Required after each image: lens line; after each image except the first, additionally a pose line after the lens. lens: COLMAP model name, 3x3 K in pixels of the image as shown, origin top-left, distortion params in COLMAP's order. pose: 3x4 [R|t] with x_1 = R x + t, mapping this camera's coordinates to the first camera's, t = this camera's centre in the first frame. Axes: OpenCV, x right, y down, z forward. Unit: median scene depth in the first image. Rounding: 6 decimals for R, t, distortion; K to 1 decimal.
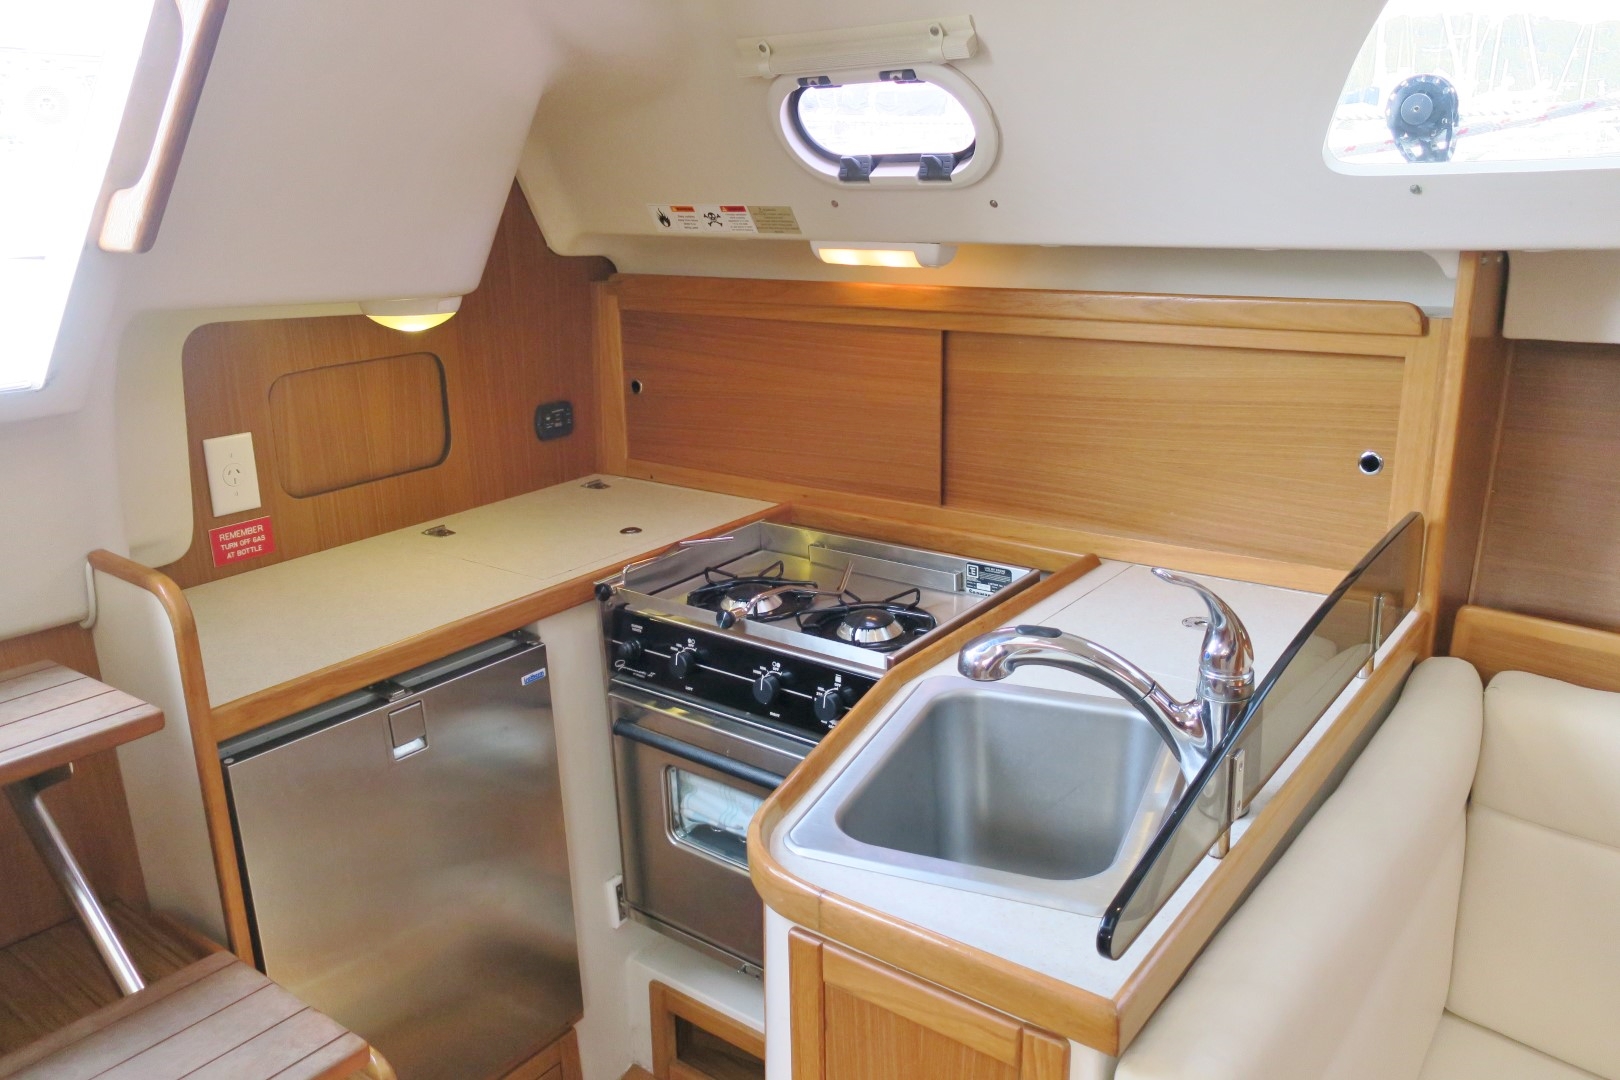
lens RADIAL K [[1280.4, 0, 812.9], [0, 1280.4, 538.4], [0, 0, 1]] dist [0.001092, -0.005086]
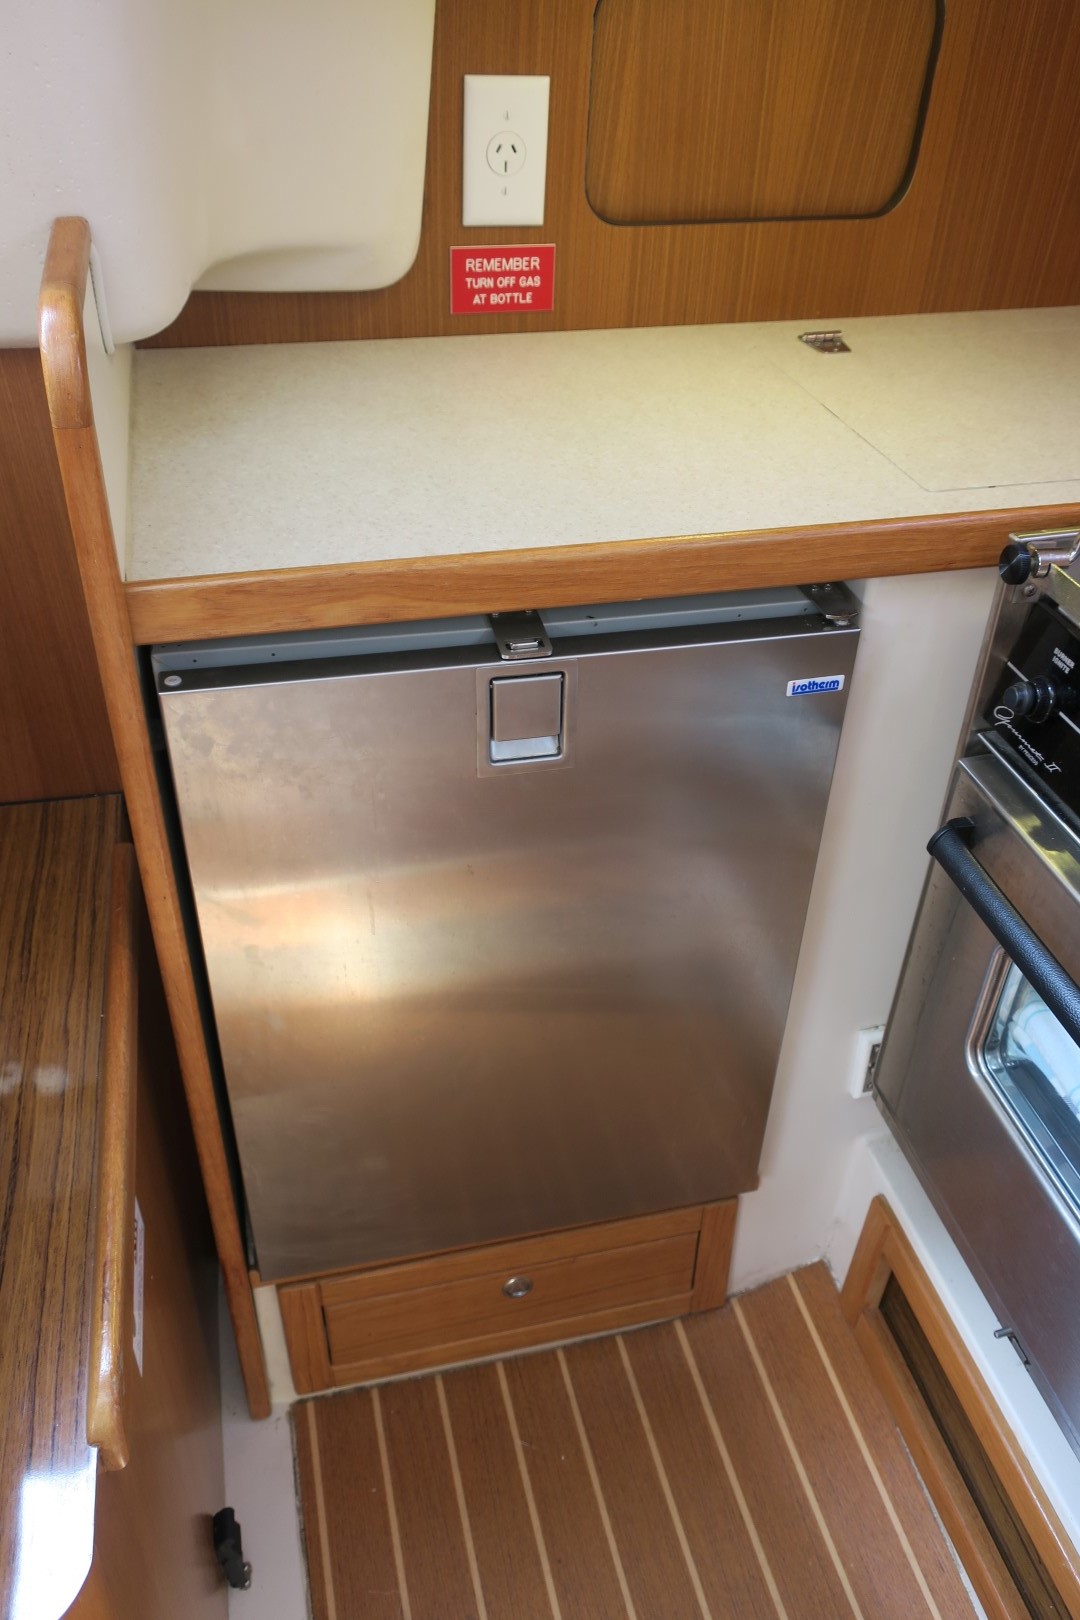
lens RADIAL K [[1280.4, 0, 543.6], [0, 1280.4, 819.9], [0, 0, 1]] dist [0.001092, -0.005086]
pose [[0.783145, 0.412870, -0.464998, -0.043579], [-0.226685, 0.885871, 0.404780, -0.021208], [0.579049, -0.211593, 0.787356, 0.486671]]
